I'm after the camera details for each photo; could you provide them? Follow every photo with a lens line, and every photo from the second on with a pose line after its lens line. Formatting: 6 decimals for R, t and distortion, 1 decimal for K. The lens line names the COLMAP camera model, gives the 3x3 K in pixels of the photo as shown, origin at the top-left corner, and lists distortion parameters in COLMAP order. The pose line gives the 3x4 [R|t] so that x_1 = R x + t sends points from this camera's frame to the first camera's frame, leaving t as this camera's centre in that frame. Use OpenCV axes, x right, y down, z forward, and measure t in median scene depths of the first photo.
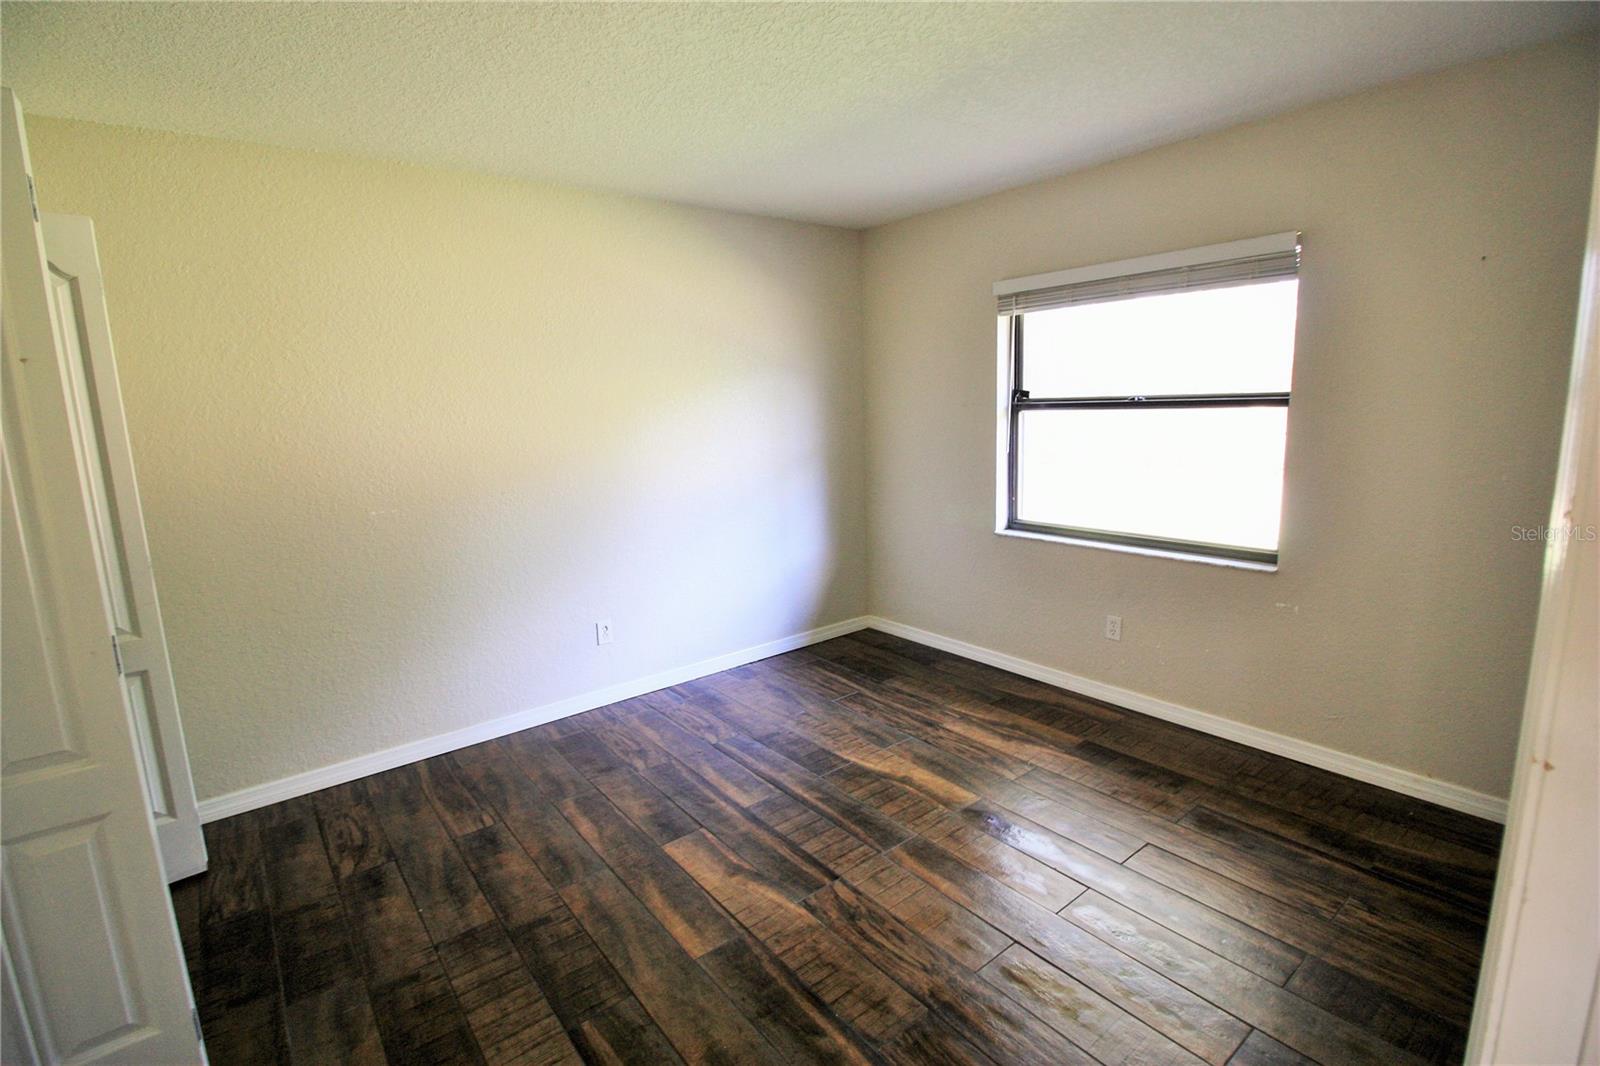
lens RADIAL K [[741.7, 0, 798.9], [0, 741.7, 536.5], [0, 0, 1]] dist [-0.012447, -0.003062]
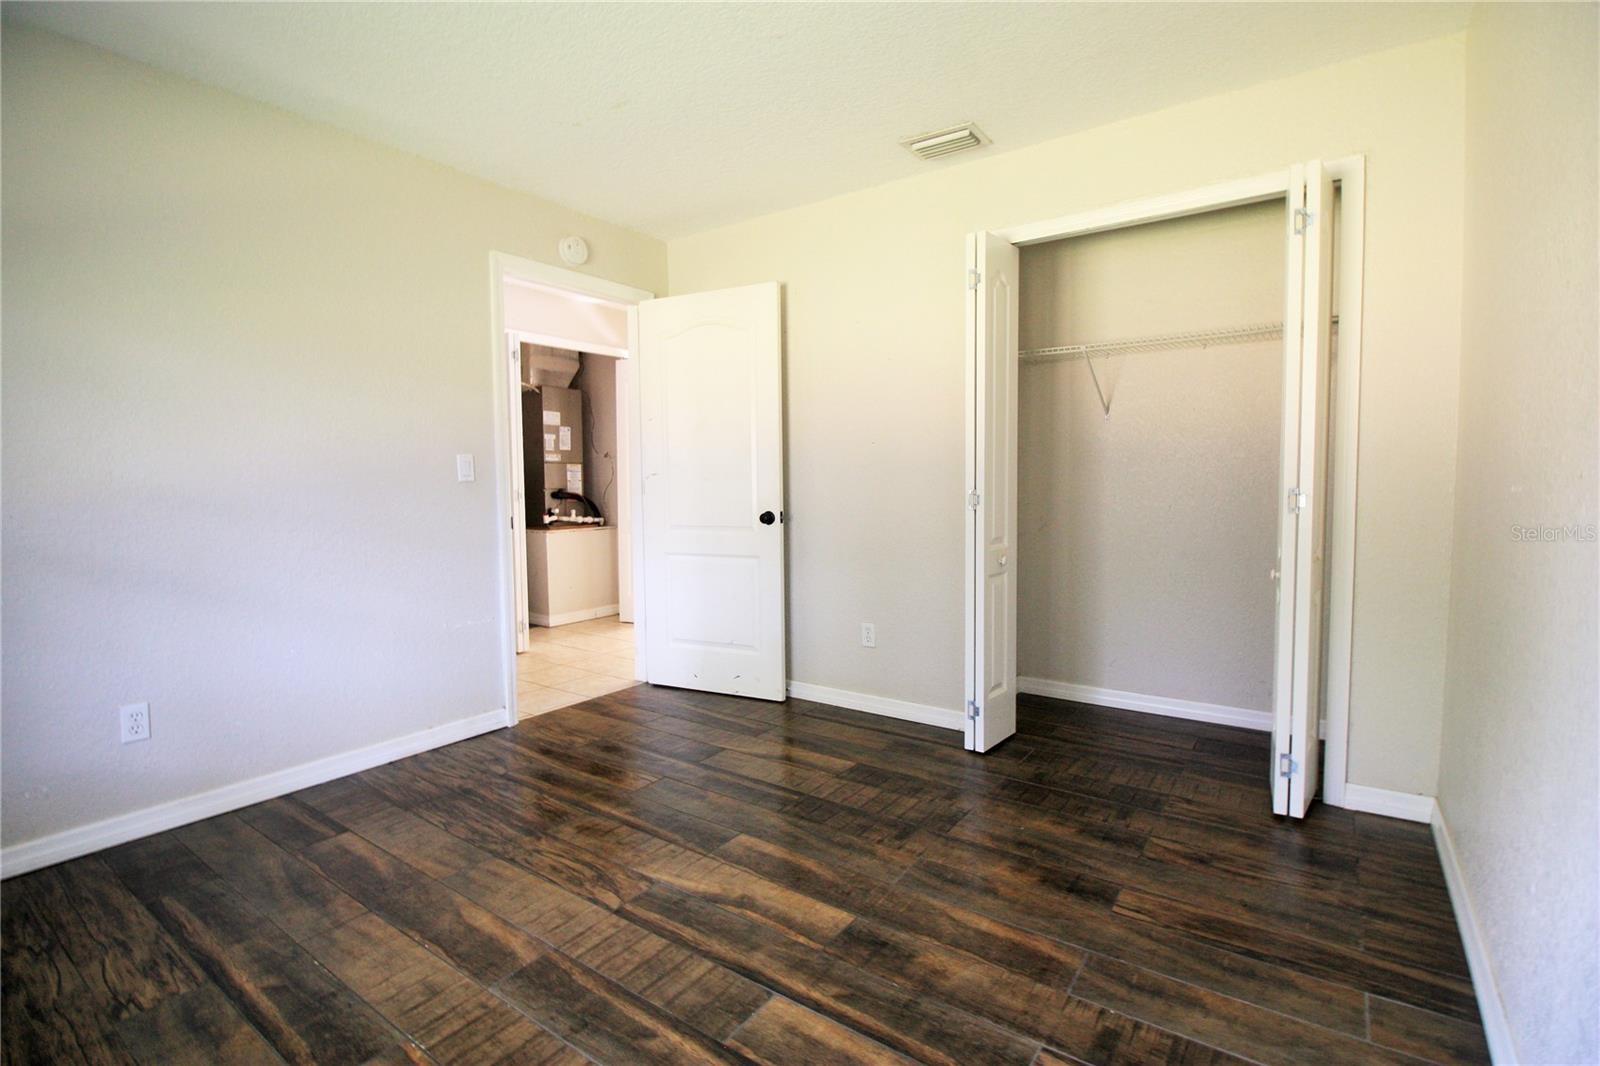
lens RADIAL K [[741.7, 0, 803.7], [0, 741.7, 536.3], [0, 0, 1]] dist [-0.012447, -0.003062]
pose [[-0.957182, 0.066883, -0.281655, 0.050986], [-0.009794, 0.964906, 0.262414, -0.151953], [0.289322, 0.253937, -0.922935, 1.585174]]
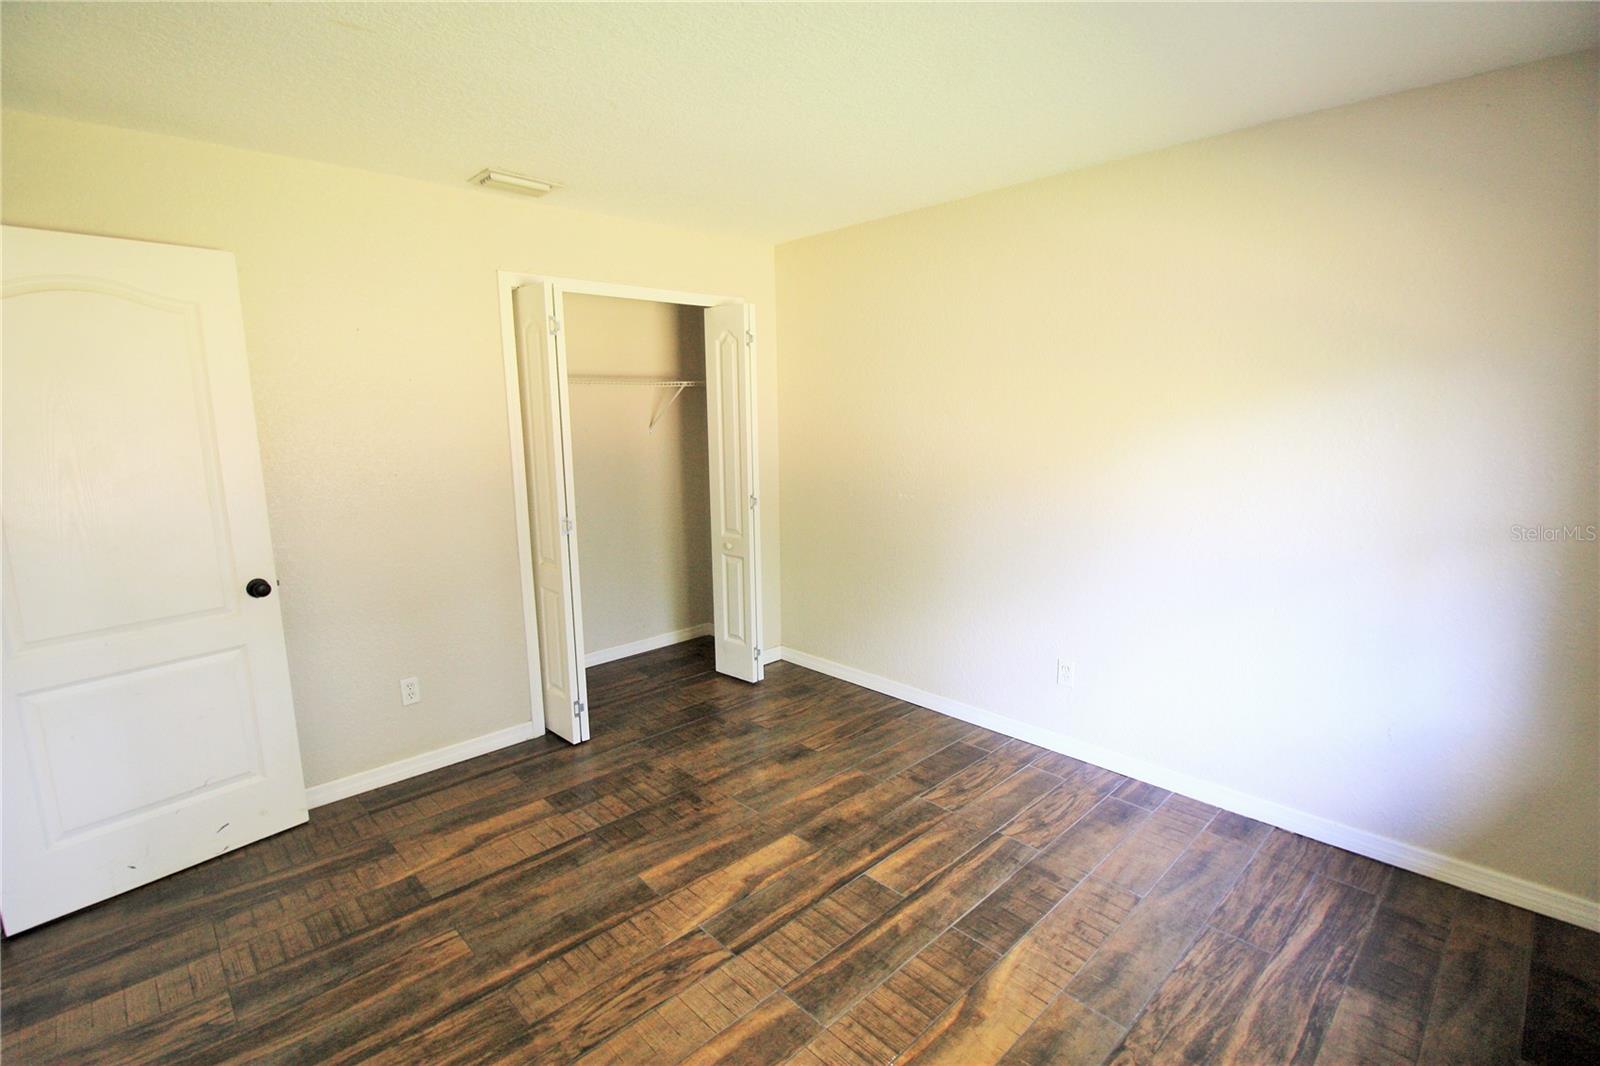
lens RADIAL K [[741.7, 0, 806.5], [0, 741.7, 523.2], [0, 0, 1]] dist [-0.012447, -0.003062]
pose [[0.100059, 0.182689, -0.978066, 0.781381], [-0.172440, 0.971308, 0.163786, -0.195746], [0.979925, 0.152270, 0.128691, 0.818229]]
